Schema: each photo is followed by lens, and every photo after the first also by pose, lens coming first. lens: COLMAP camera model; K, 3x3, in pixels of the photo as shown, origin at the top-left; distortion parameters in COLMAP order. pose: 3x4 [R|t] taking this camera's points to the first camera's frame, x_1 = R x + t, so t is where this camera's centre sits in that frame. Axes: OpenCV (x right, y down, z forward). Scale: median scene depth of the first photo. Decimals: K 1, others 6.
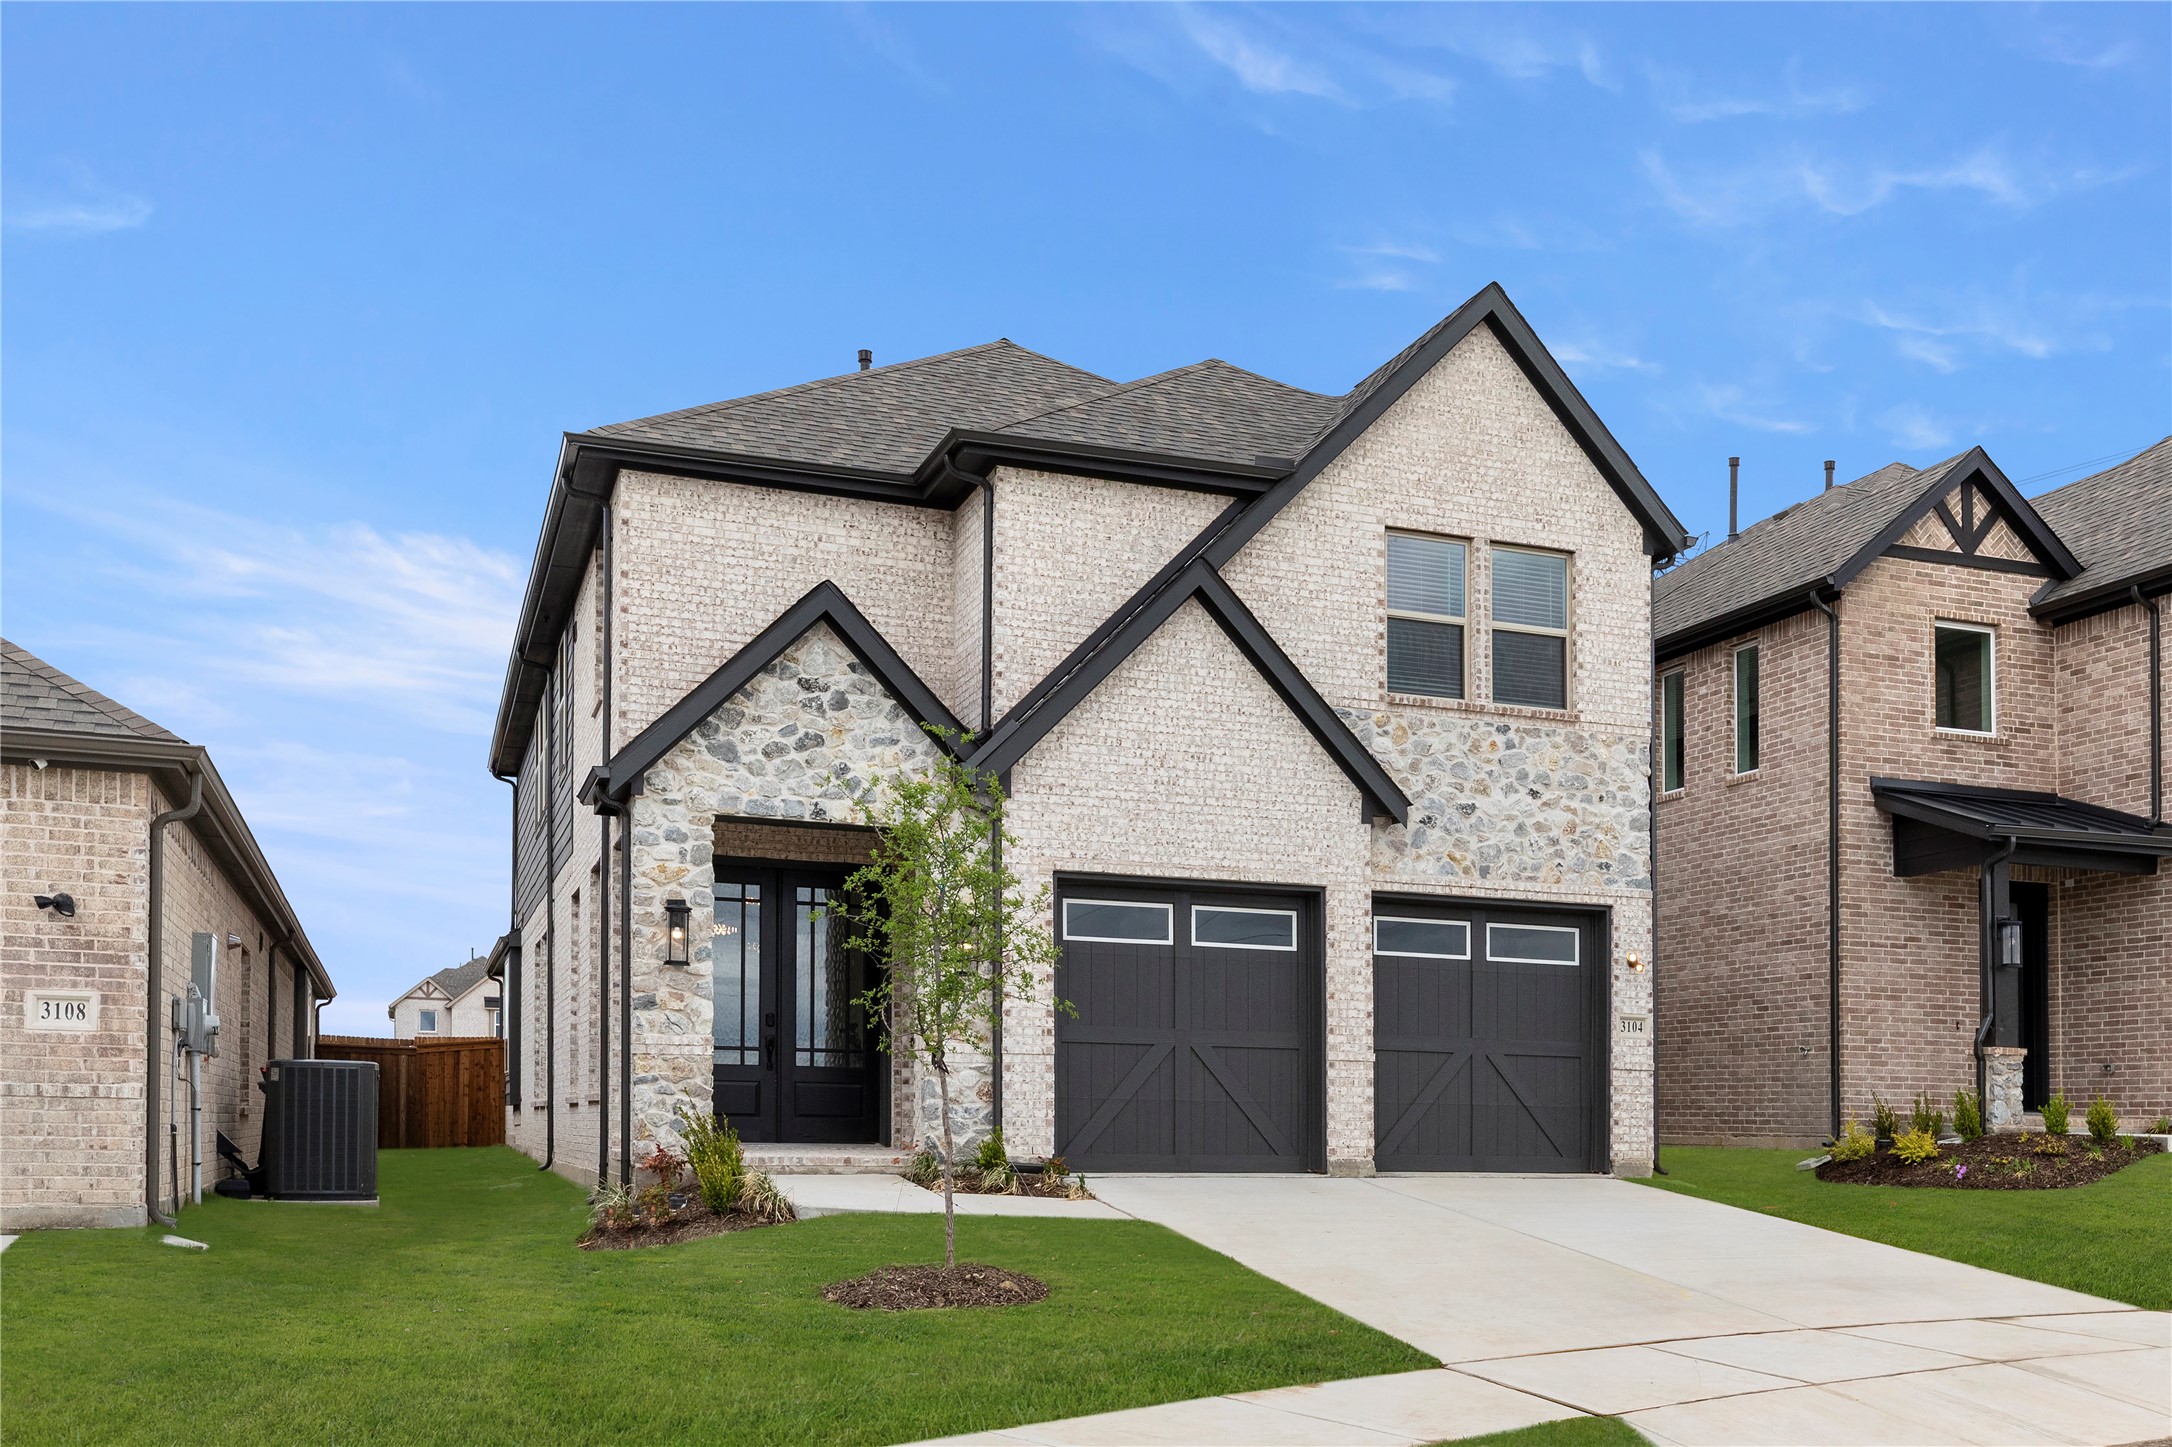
lens RADIAL K [[1312.9, 0, 1085.3], [0, 1312.9, 722.7], [0, 0, 1]] dist [-0.004910, -0.001268]
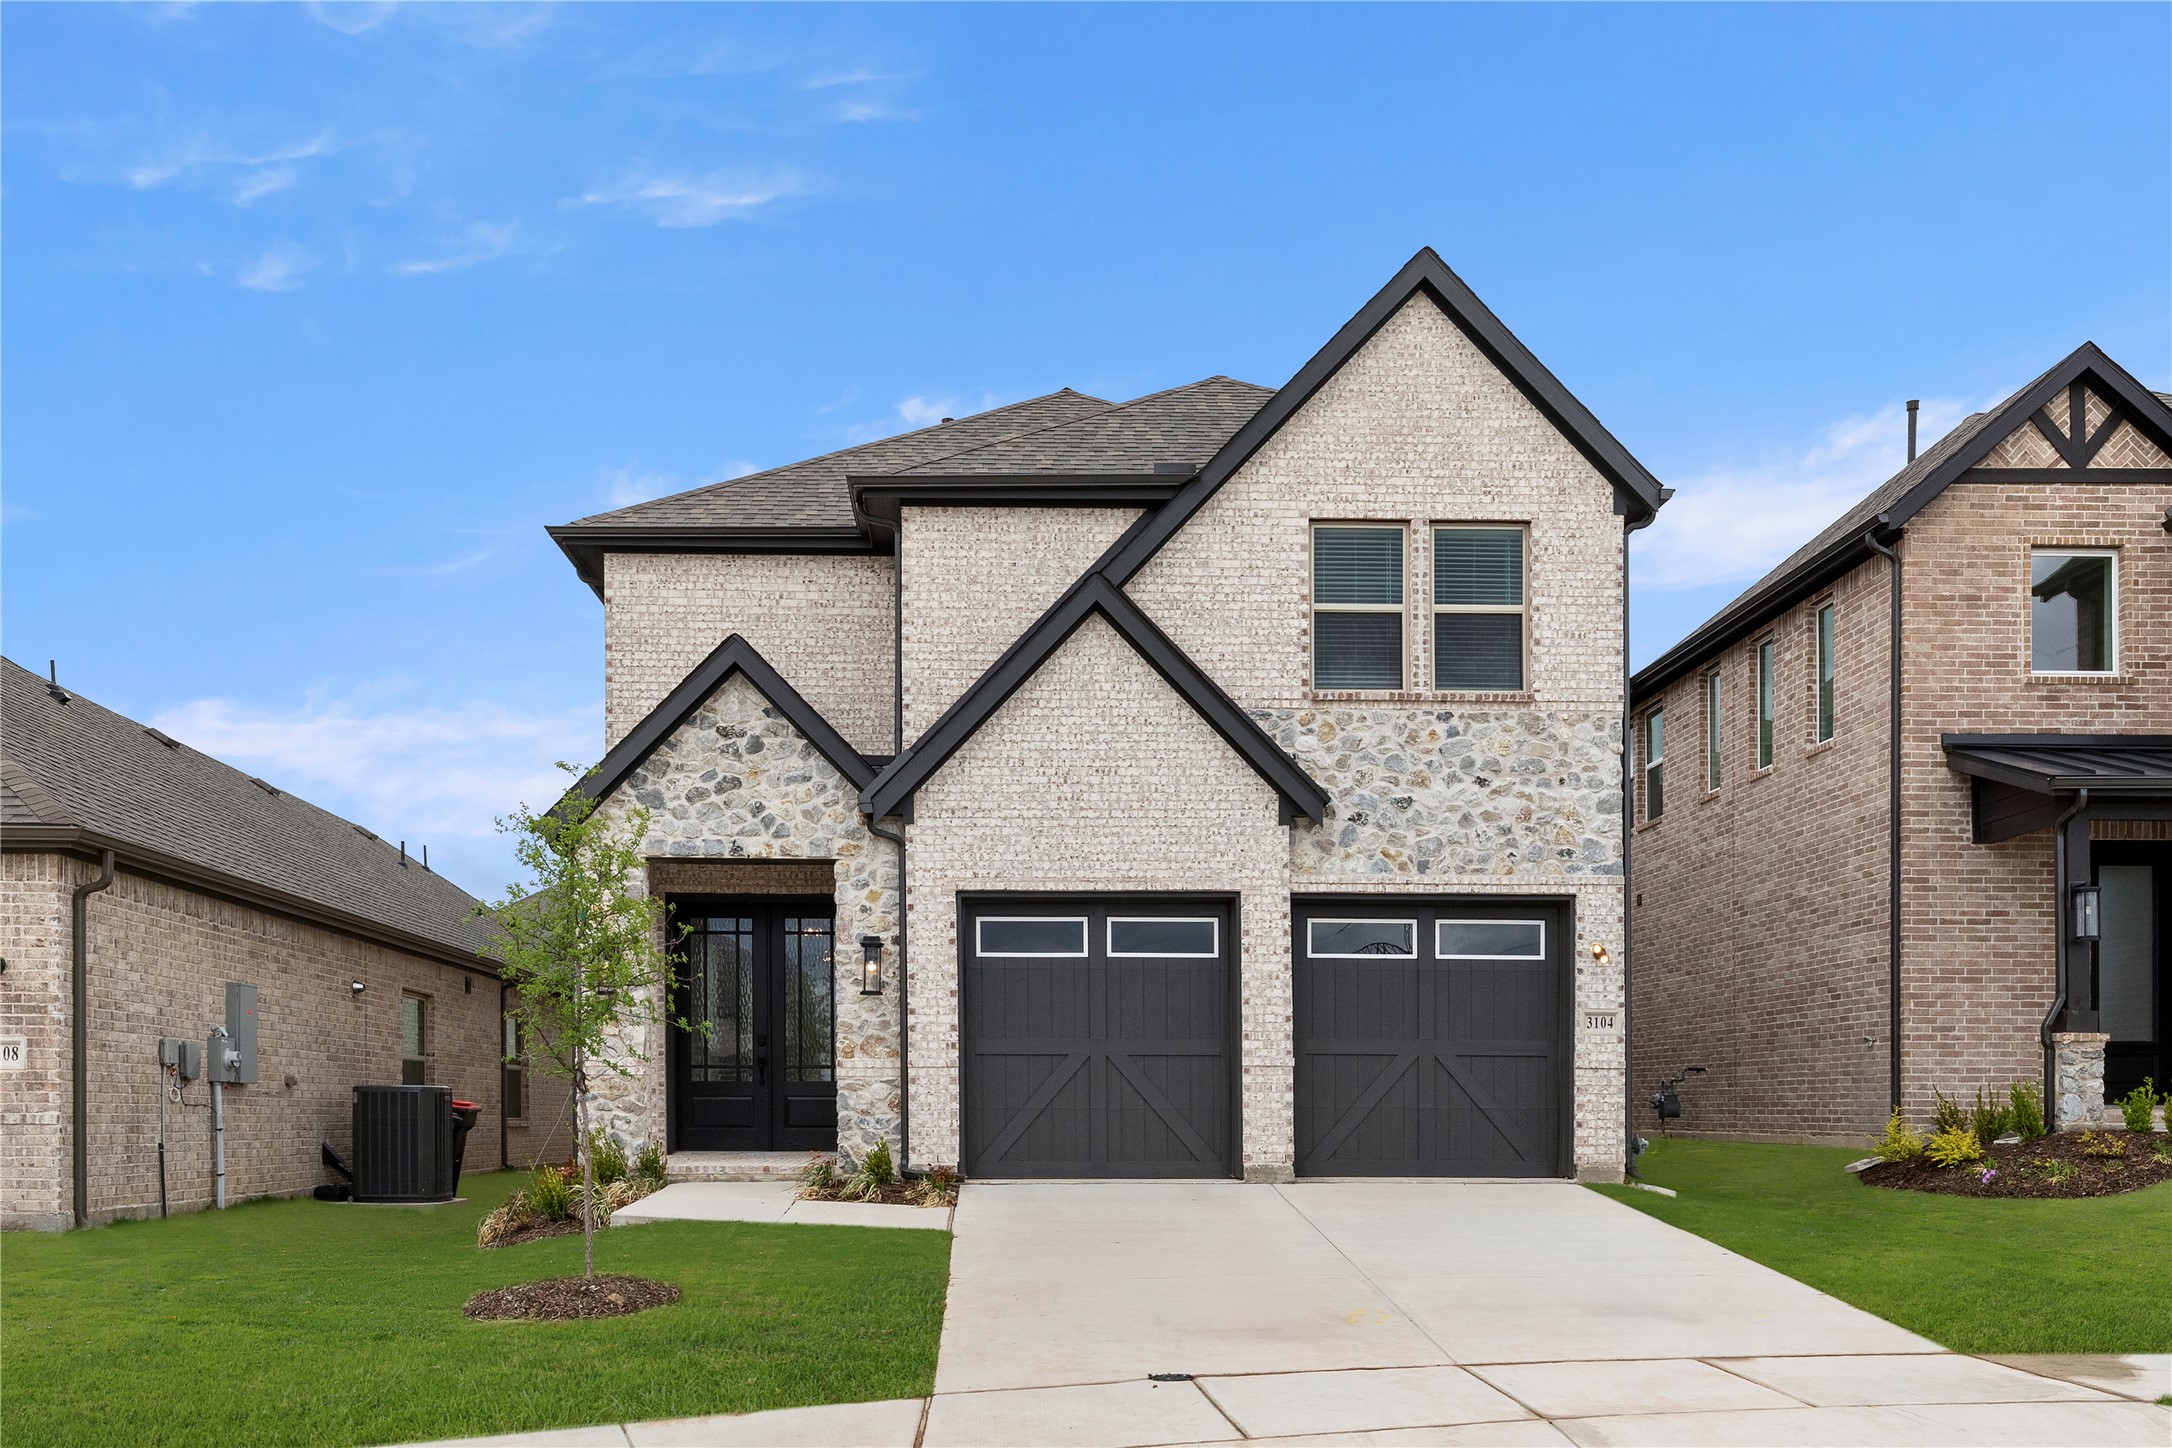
lens RADIAL K [[1212.7, 0, 1090.3], [0, 1212.7, 797.6], [0, 0, 1]] dist [-0.004141, 0.000722]
pose [[0.971286, -0.073096, -0.226406, 0.266279], [0.080413, 0.996490, 0.023251, 0.022663], [0.223912, -0.040789, 0.973755, 0.083382]]
